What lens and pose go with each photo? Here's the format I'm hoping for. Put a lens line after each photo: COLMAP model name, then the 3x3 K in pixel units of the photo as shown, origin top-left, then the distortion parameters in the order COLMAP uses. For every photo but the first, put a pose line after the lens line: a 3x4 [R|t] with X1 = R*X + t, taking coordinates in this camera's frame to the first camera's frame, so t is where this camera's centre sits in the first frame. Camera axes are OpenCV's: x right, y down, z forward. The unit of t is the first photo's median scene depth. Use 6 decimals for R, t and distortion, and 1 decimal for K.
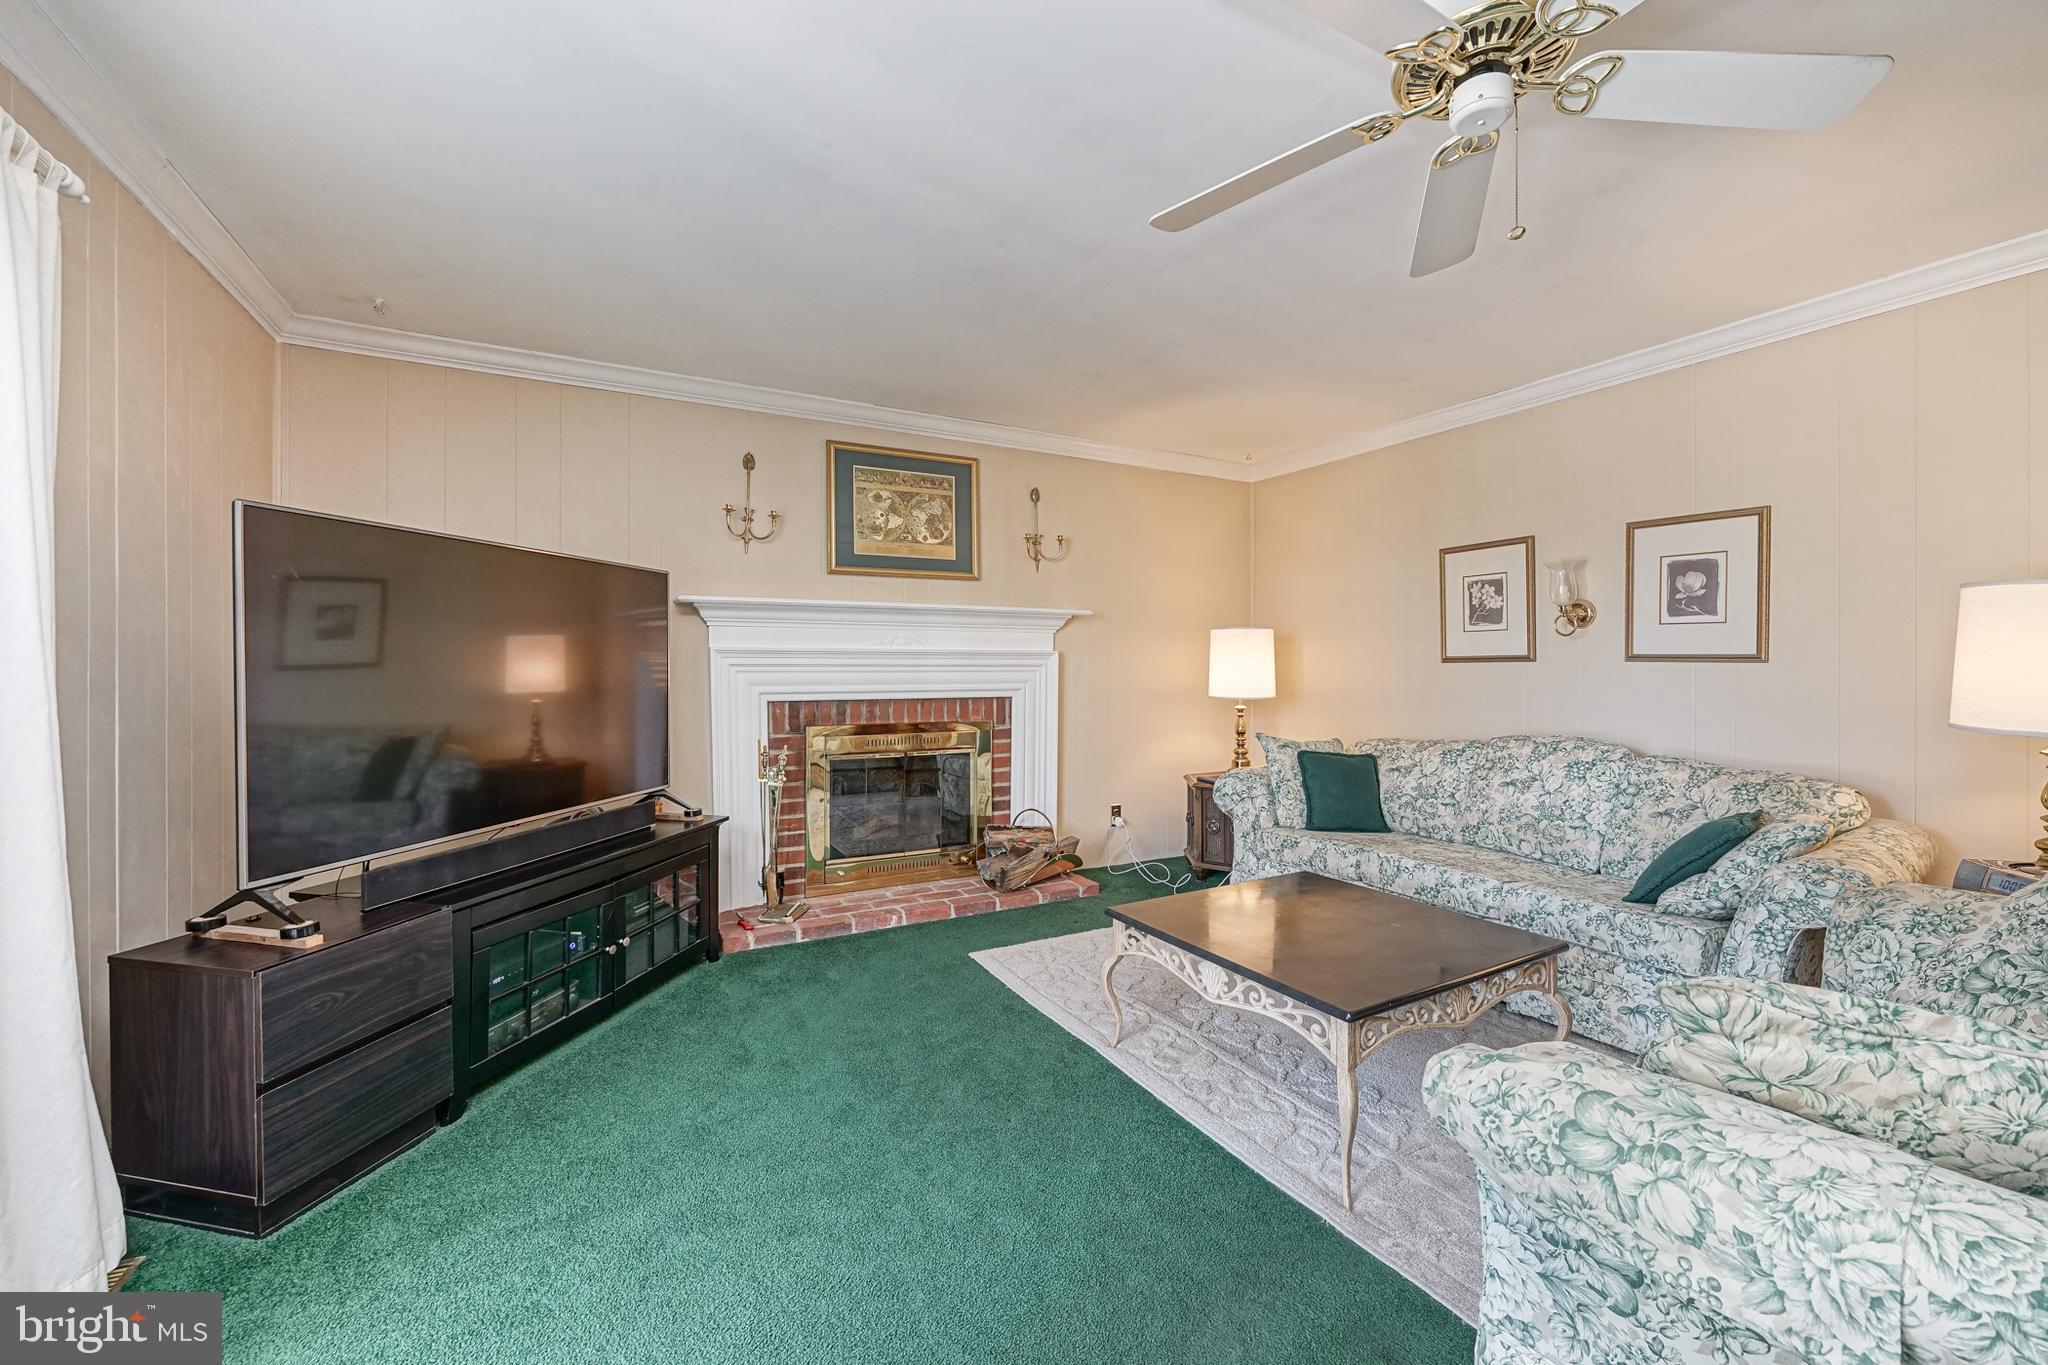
lens RADIAL K [[826.3, 0, 1027.0], [0, 826.3, 673.1], [0, 0, 1]] dist [-0.002576, 0.000112]
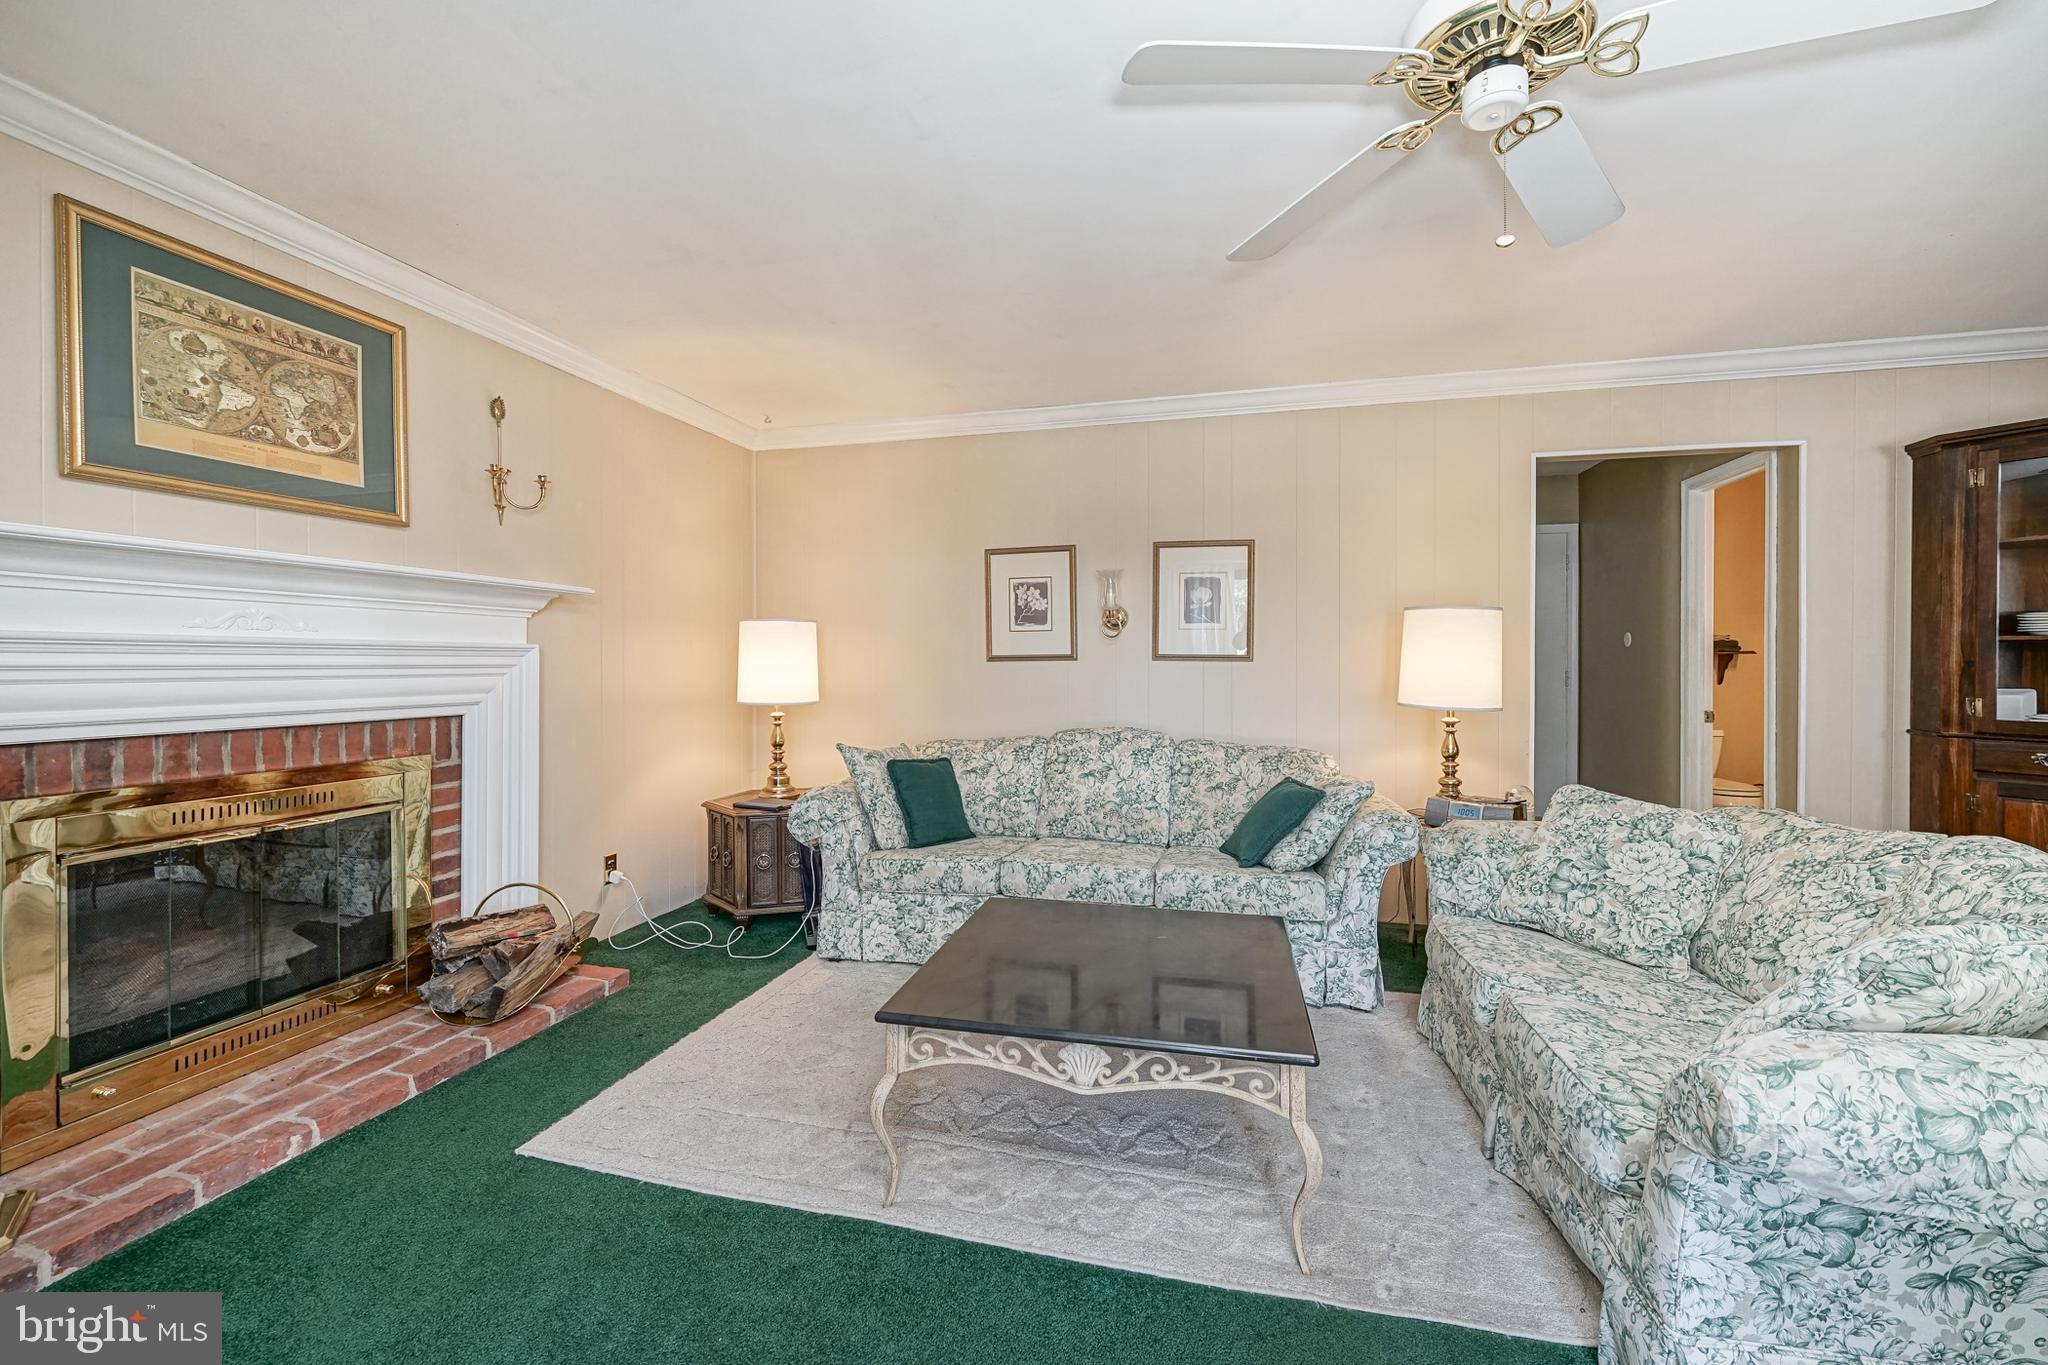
lens RADIAL K [[826.3, 0, 1027.0], [0, 826.3, 673.1], [0, 0, 1]] dist [-0.002576, 0.000112]
pose [[0.686608, -0.010755, 0.726949, -0.215846], [0.009539, 0.999938, 0.005785, -0.003948], [-0.726966, 0.002963, 0.686667, 0.283881]]
